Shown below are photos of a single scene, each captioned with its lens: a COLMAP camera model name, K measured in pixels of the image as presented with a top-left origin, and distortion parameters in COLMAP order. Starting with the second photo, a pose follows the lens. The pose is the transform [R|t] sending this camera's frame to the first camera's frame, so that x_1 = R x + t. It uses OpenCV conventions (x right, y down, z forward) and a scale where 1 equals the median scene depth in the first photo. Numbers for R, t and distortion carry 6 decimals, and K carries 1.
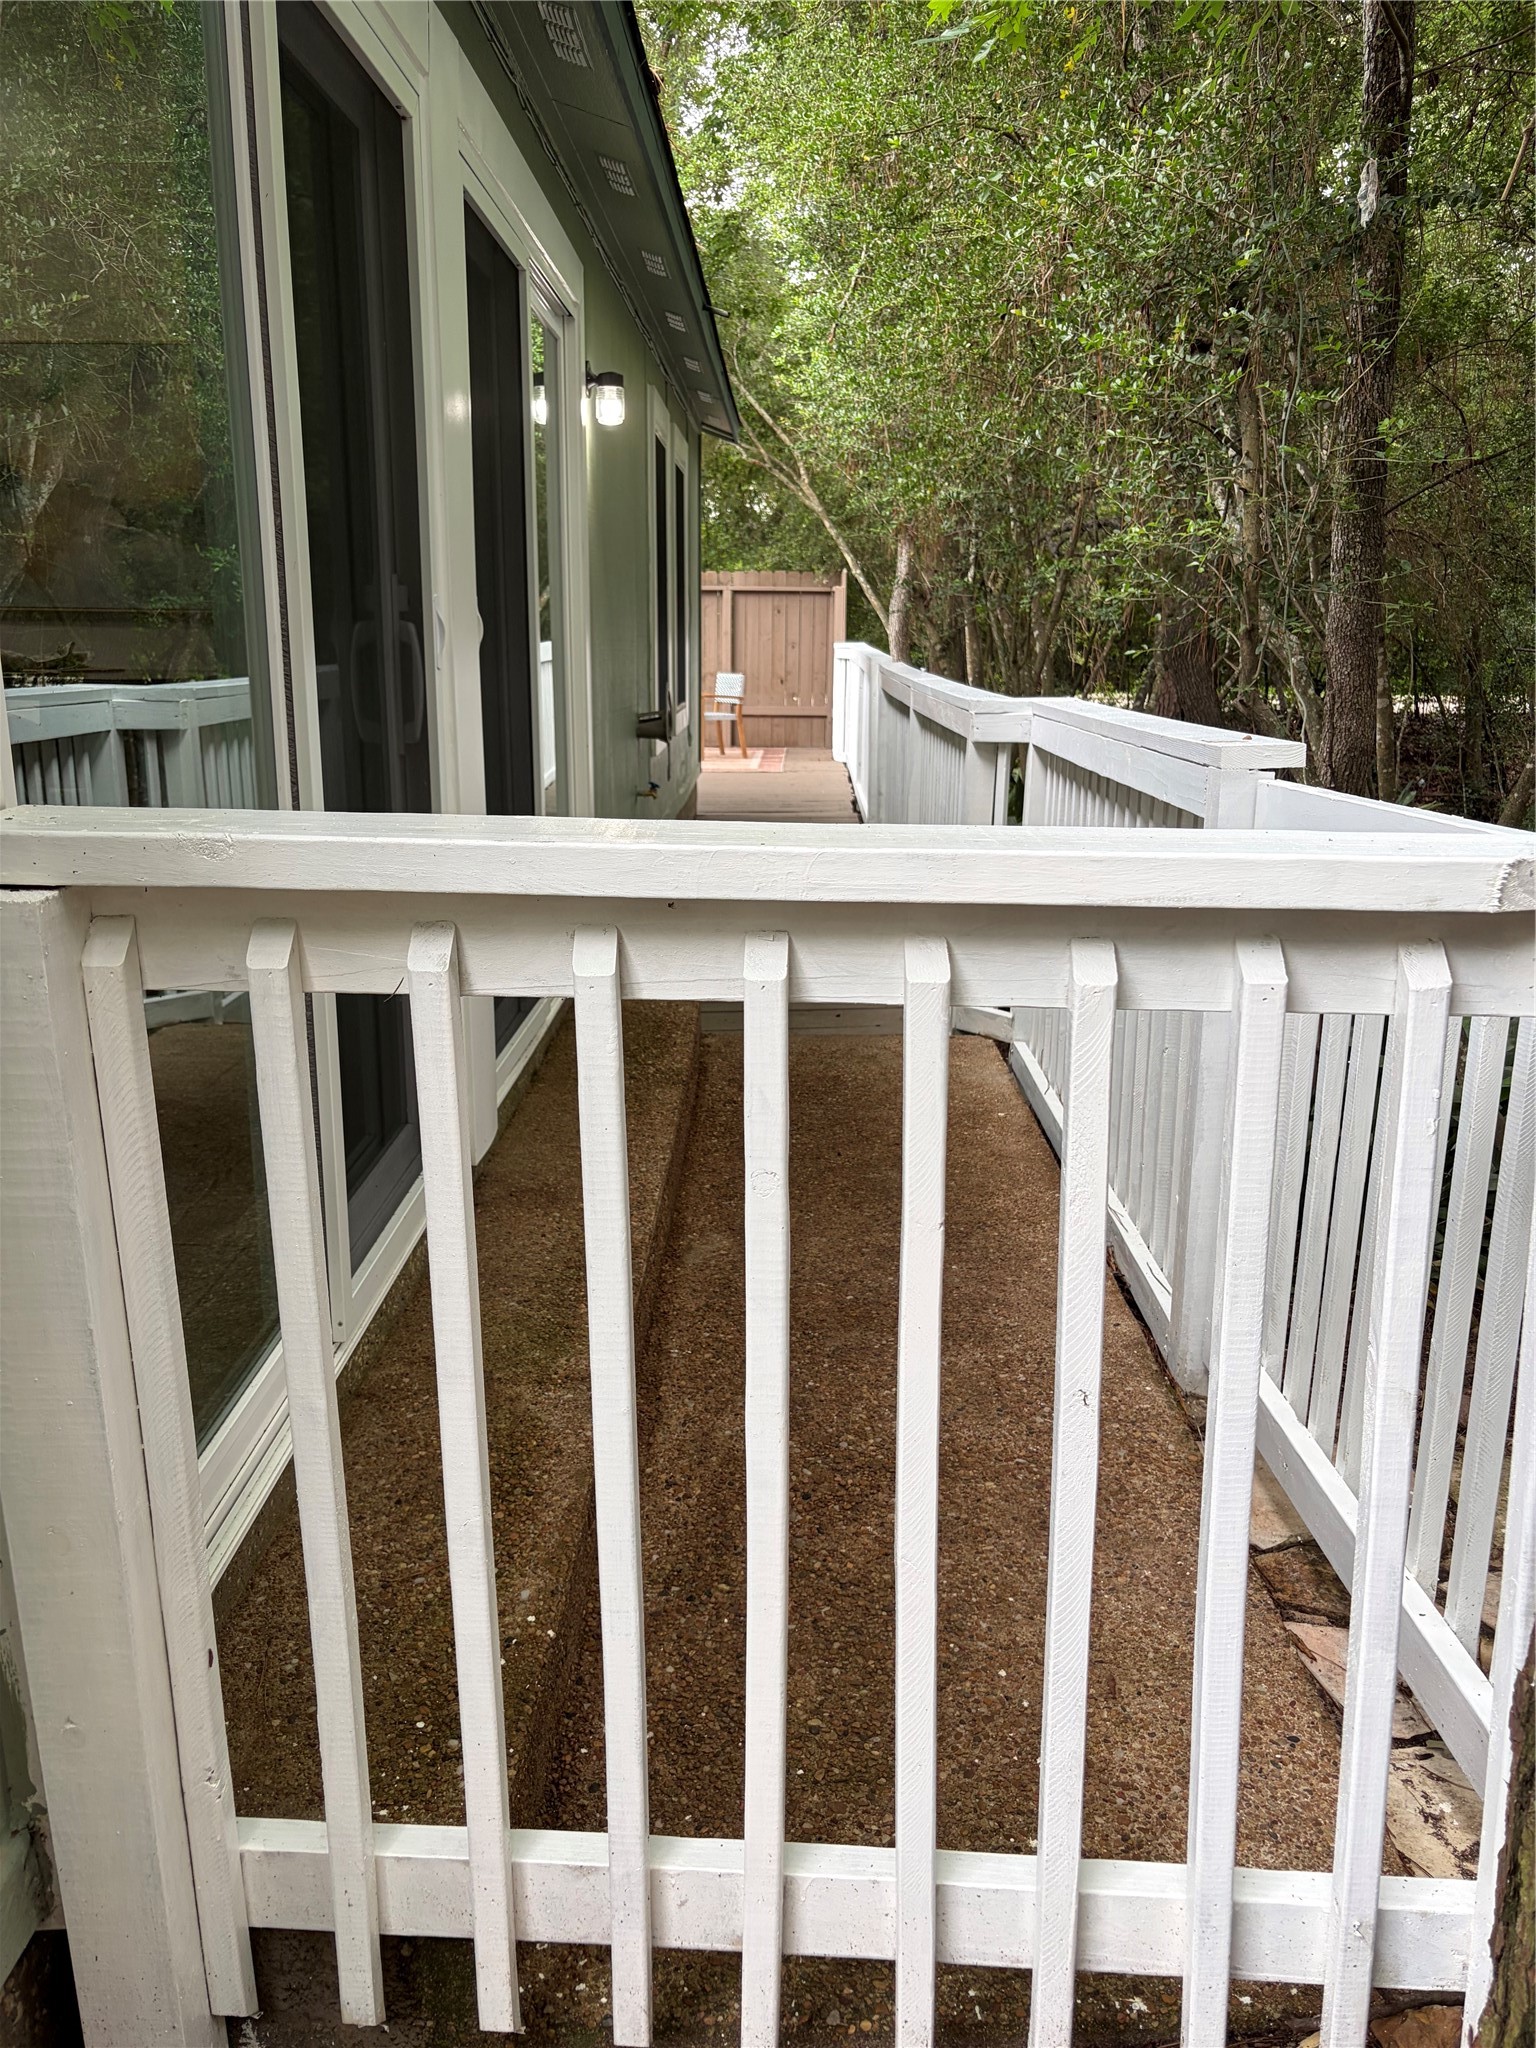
lens RADIAL K [[1562.5, 0, 765.5], [0, 1562.5, 1023.2], [0, 0, 1]] dist [0.004419, 0.000248]
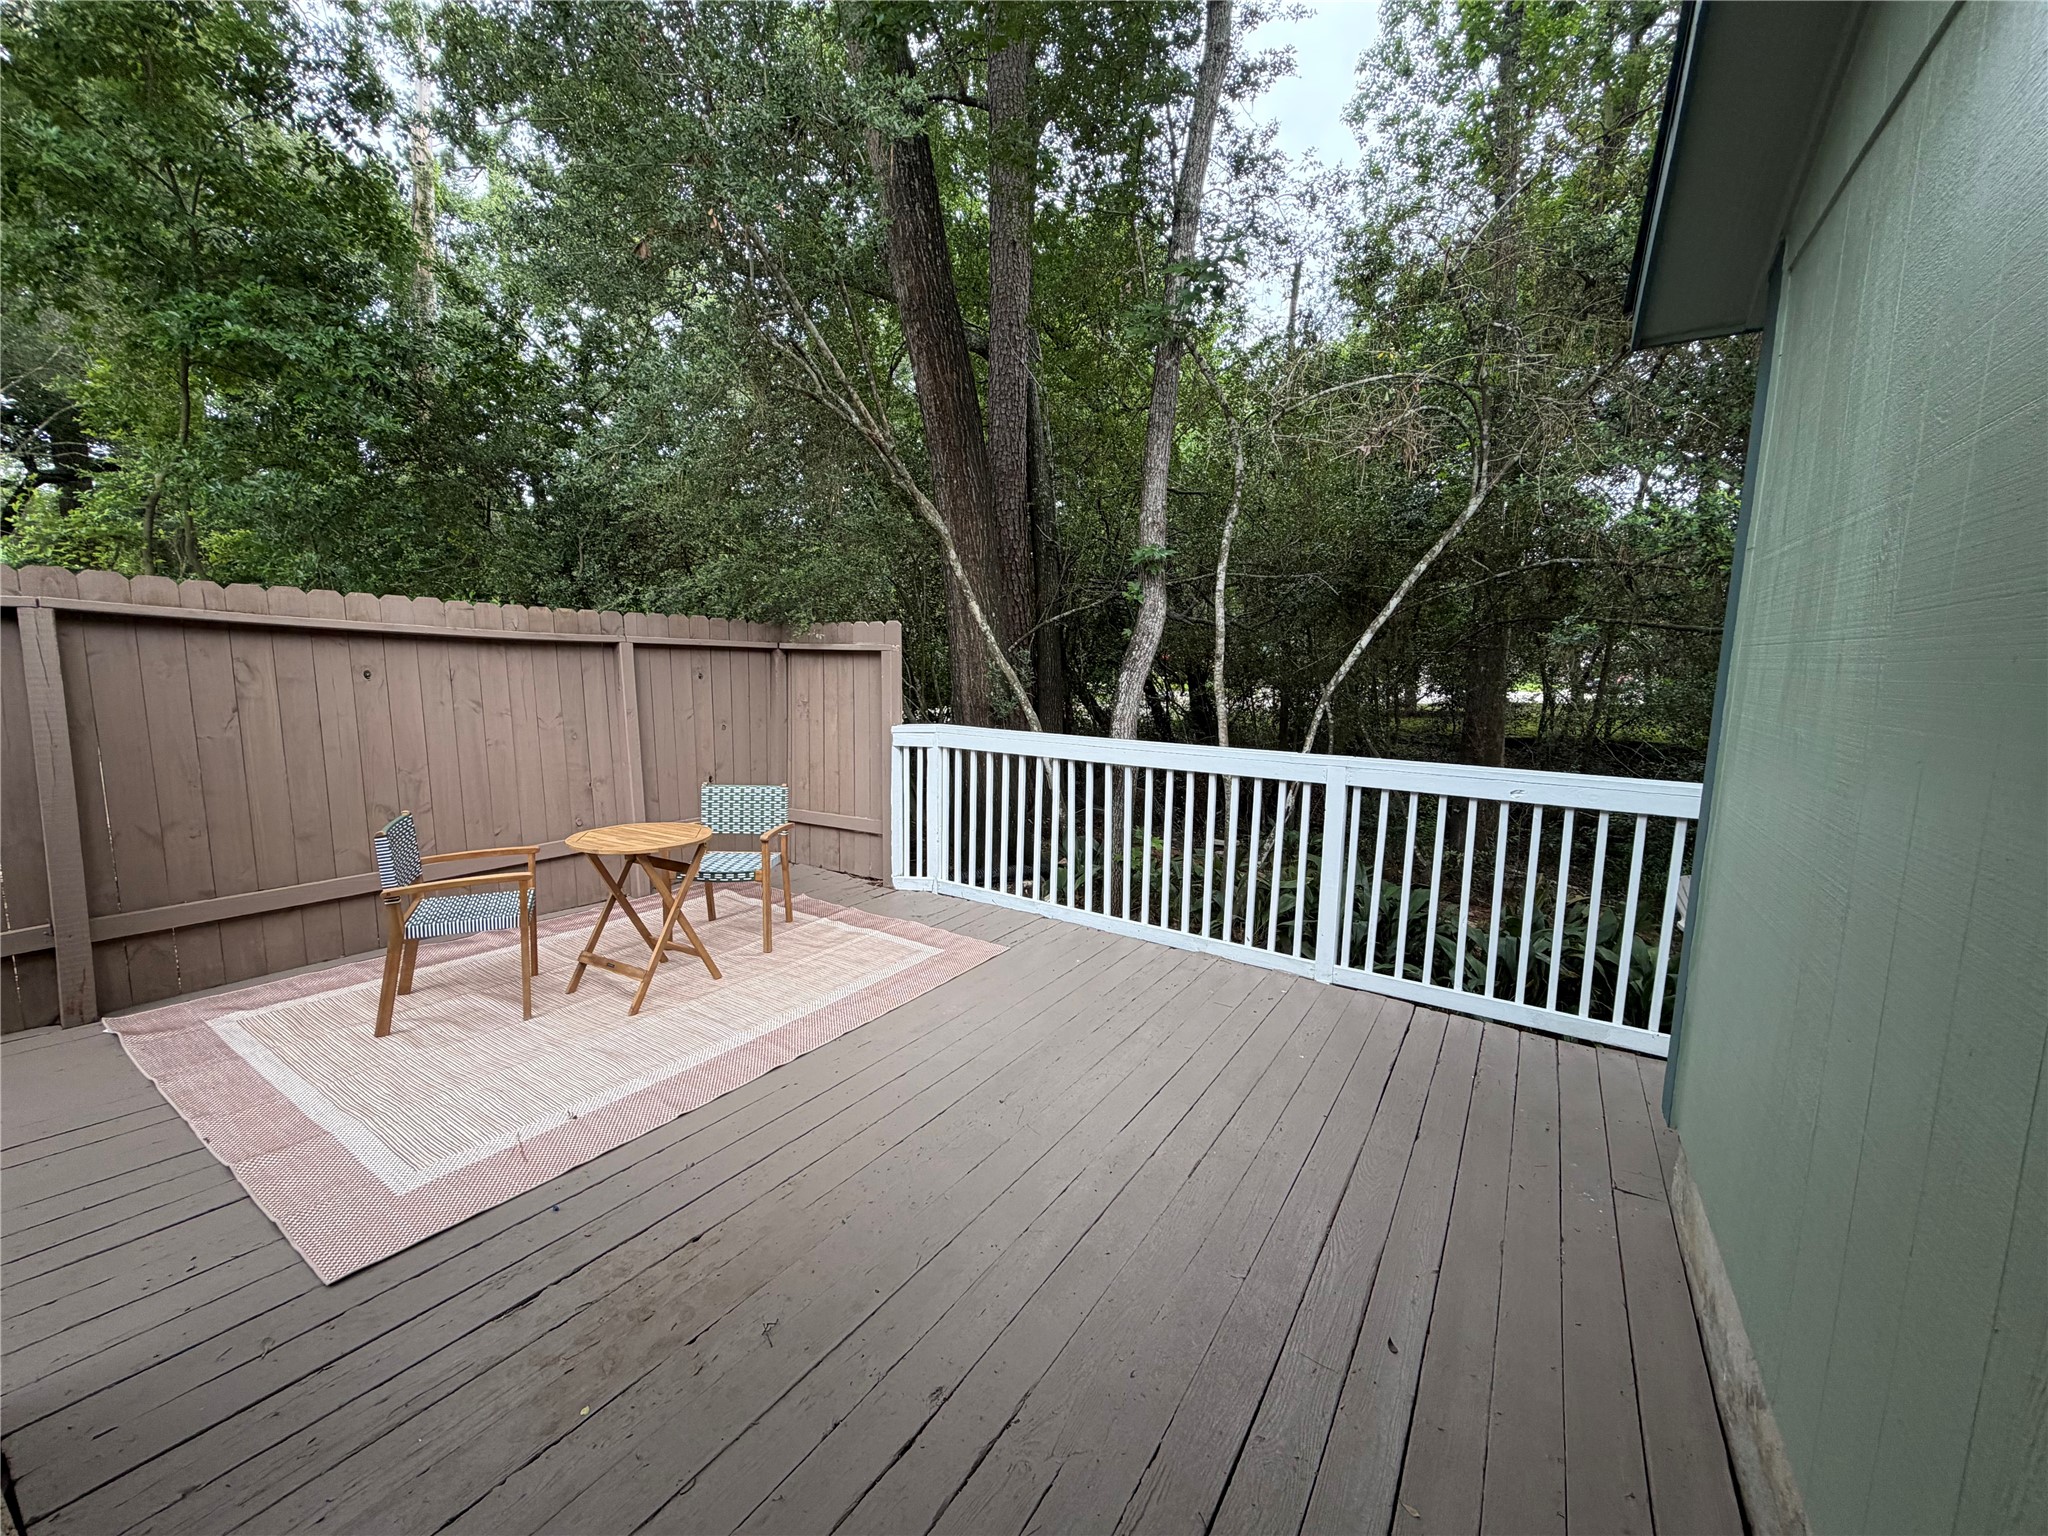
lens RADIAL K [[806.2, 0, 1018.6], [0, 806.2, 767.2], [0, 0, 1]] dist [-0.002784, 0.000081]
pose [[0.533240, -0.108656, 0.838957, -0.207154], [0.196513, 0.980499, 0.002084, -0.201746], [-0.822823, 0.163754, 0.544193, 0.717293]]
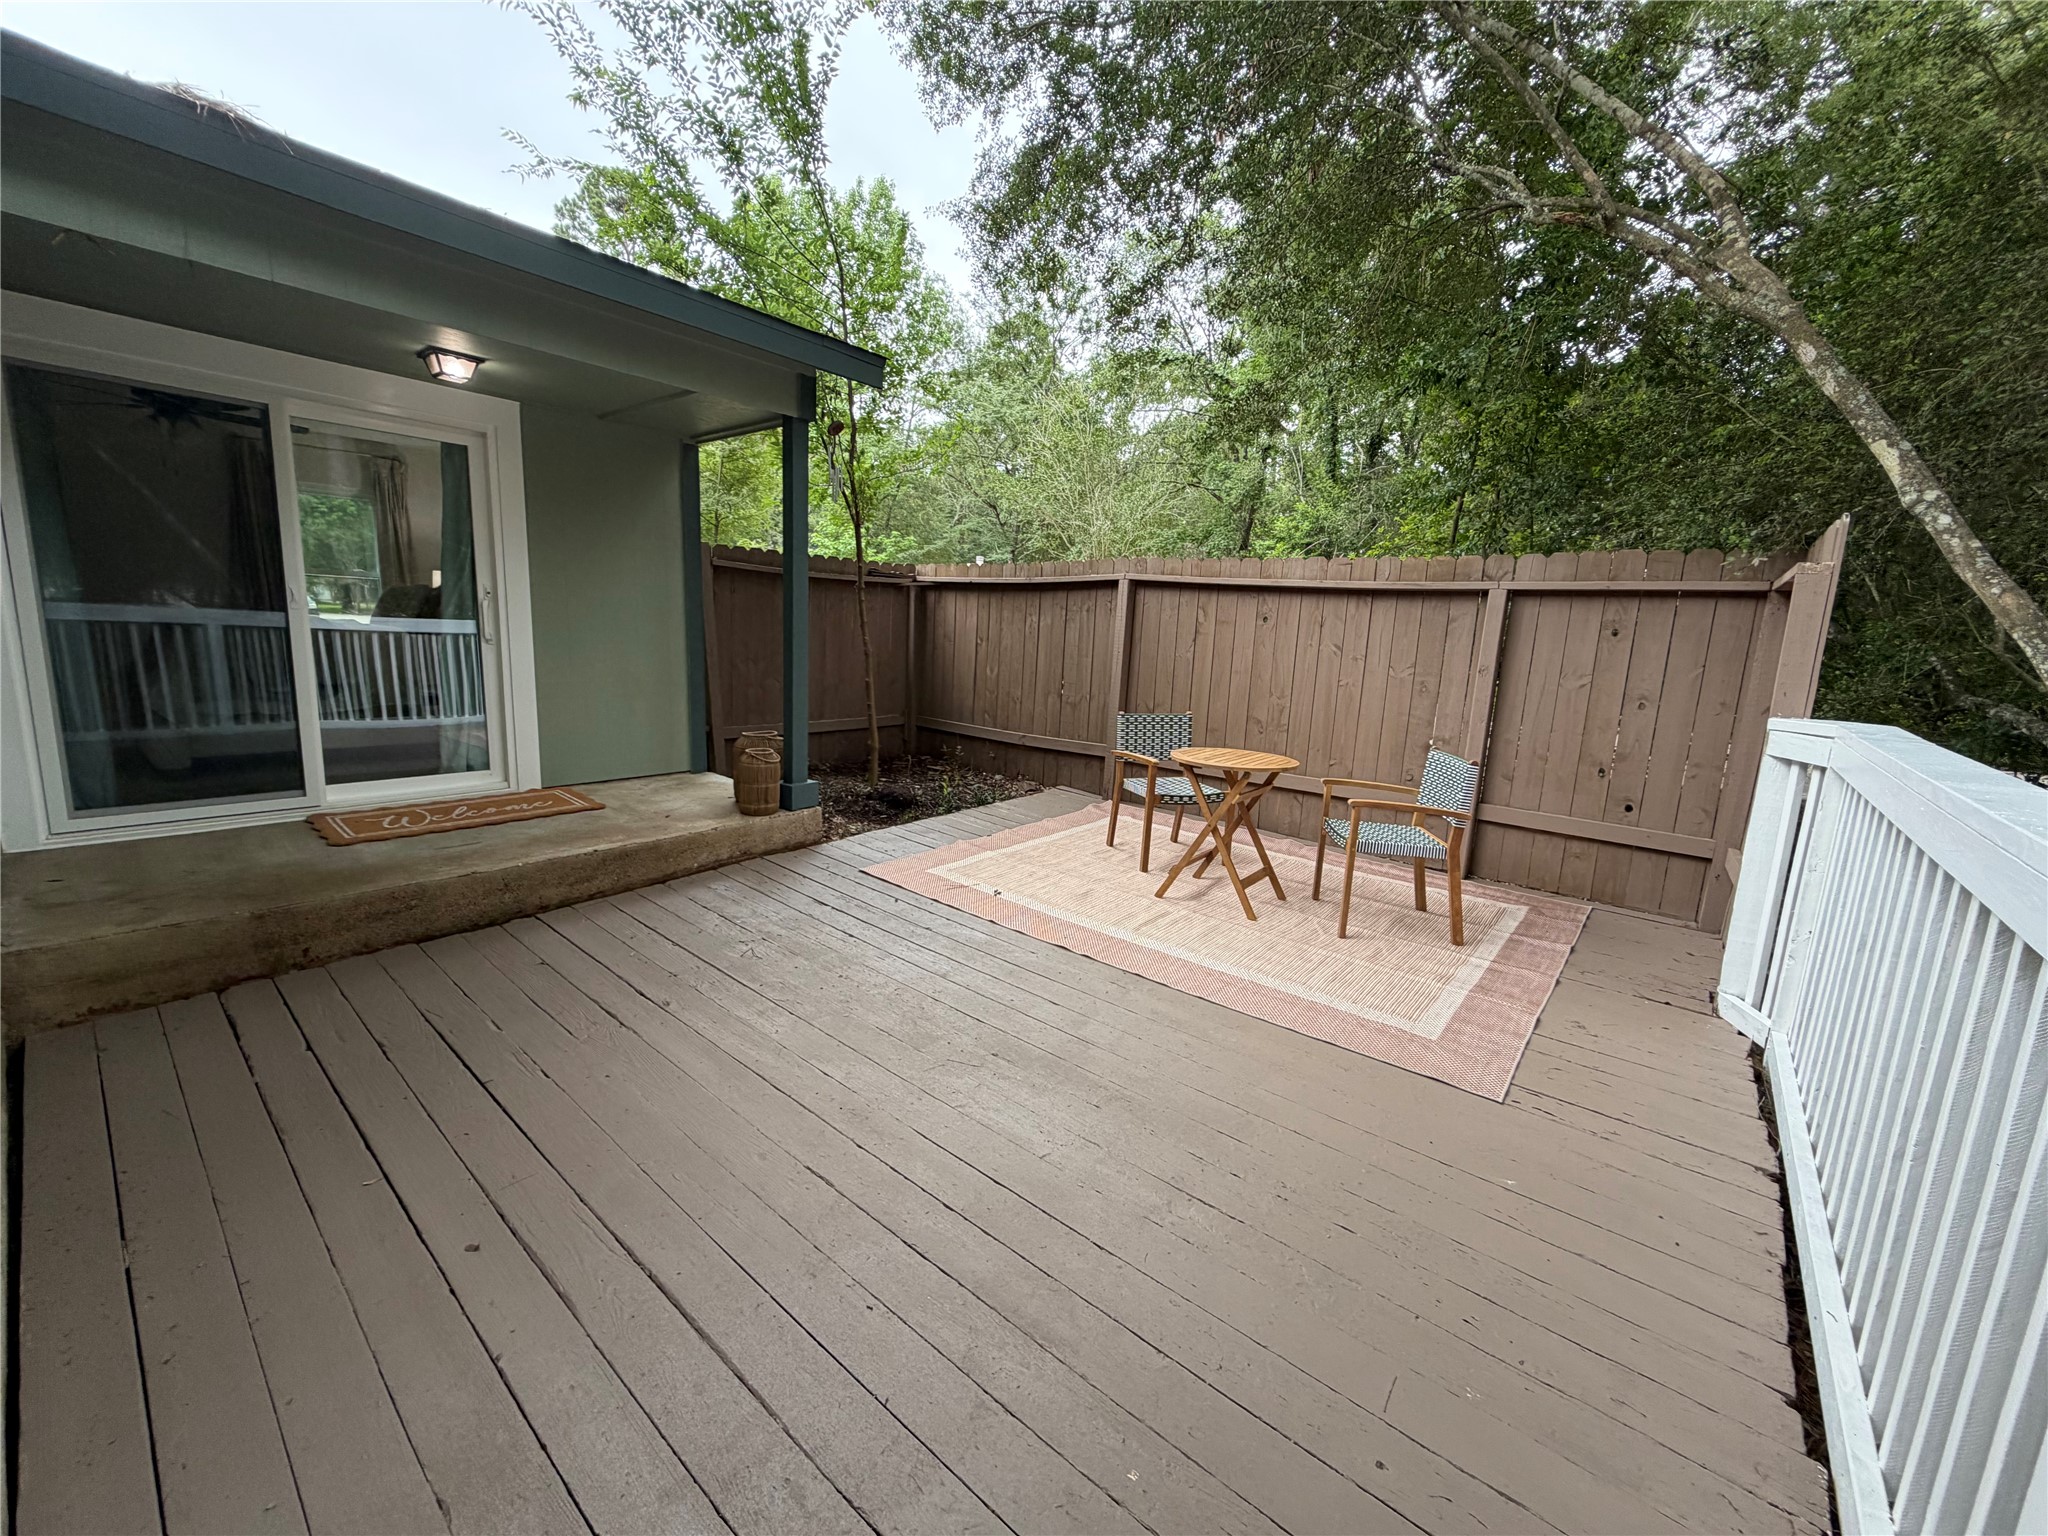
lens RADIAL K [[806.2, 0, 1014.0], [0, 806.2, 770.7], [0, 0, 1]] dist [-0.002784, 0.000081]
pose [[0.774915, 0.133982, -0.617701, 0.023965], [-0.190662, 0.981302, -0.026340, -0.180349], [0.602623, 0.138183, 0.785972, 0.701009]]
